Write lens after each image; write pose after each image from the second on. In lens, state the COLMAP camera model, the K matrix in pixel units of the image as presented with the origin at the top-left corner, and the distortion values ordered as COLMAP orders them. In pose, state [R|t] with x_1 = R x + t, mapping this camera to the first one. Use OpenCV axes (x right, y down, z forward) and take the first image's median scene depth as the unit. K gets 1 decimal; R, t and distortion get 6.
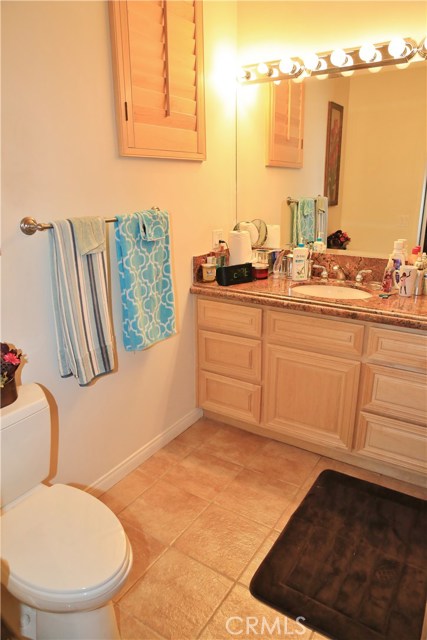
lens RADIAL K [[439.3, 0, 211.5], [0, 439.3, 308.1], [0, 0, 1]] dist [-0.094975, 0.068873]
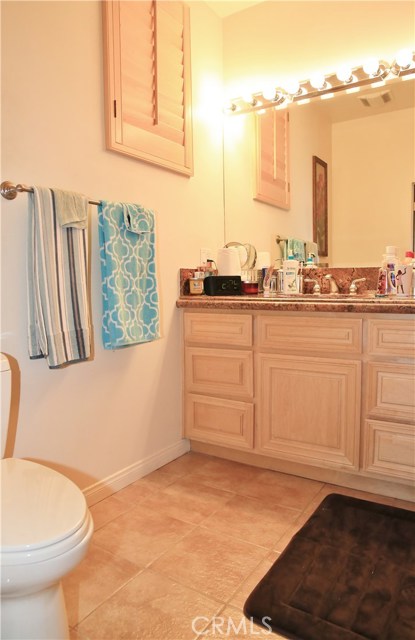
lens RADIAL K [[444.7, 0, 205.9], [0, 444.7, 319.1], [0, 0, 1]] dist [-0.092048, 0.065292]
pose [[0.999994, -0.002690, 0.002287, 0.015014], [0.003131, 0.975048, -0.221974, 0.243351], [-0.001632, 0.221979, 0.975050, 0.080622]]
